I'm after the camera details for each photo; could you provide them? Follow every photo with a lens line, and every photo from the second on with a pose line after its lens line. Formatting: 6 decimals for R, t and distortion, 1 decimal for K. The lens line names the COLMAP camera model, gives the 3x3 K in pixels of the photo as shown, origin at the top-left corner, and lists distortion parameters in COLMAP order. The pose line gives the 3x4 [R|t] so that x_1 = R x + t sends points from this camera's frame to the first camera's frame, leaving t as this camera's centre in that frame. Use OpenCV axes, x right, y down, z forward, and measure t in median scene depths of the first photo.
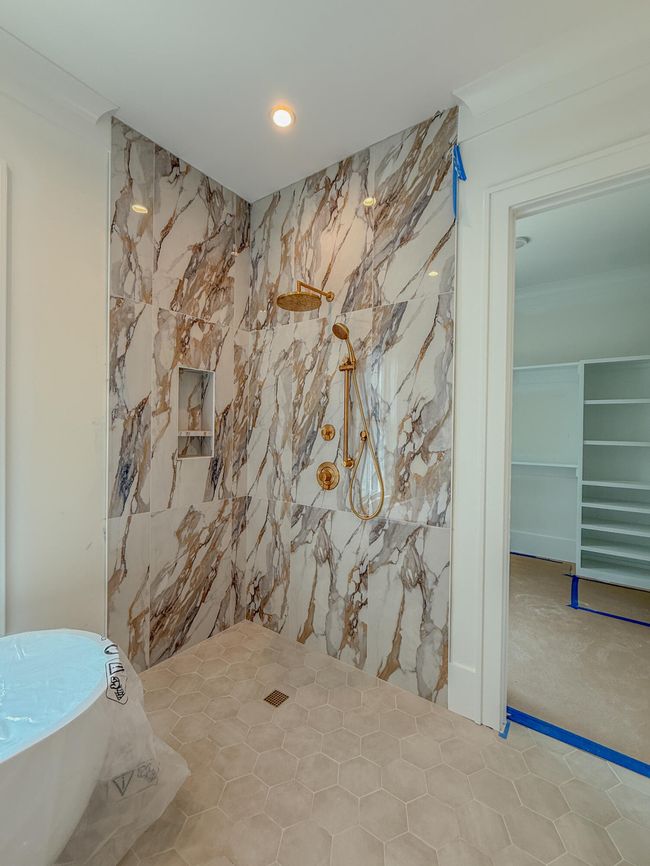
lens RADIAL K [[386.1, 0, 325.0], [0, 386.1, 433.0], [0, 0, 1]] dist [0.001197, -0.000046]
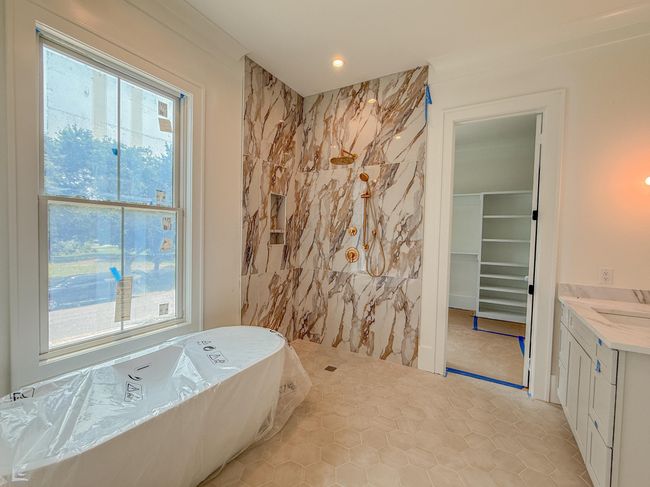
lens RADIAL K [[289.8, 0, 325.0], [0, 289.8, 243.5], [0, 0, 1]] dist [0.001197, -0.000046]
pose [[0.994766, 0.006984, 0.101942, -0.270582], [-0.009608, 0.999635, 0.025268, 0.024414], [-0.101728, -0.026116, 0.994469, -0.366351]]
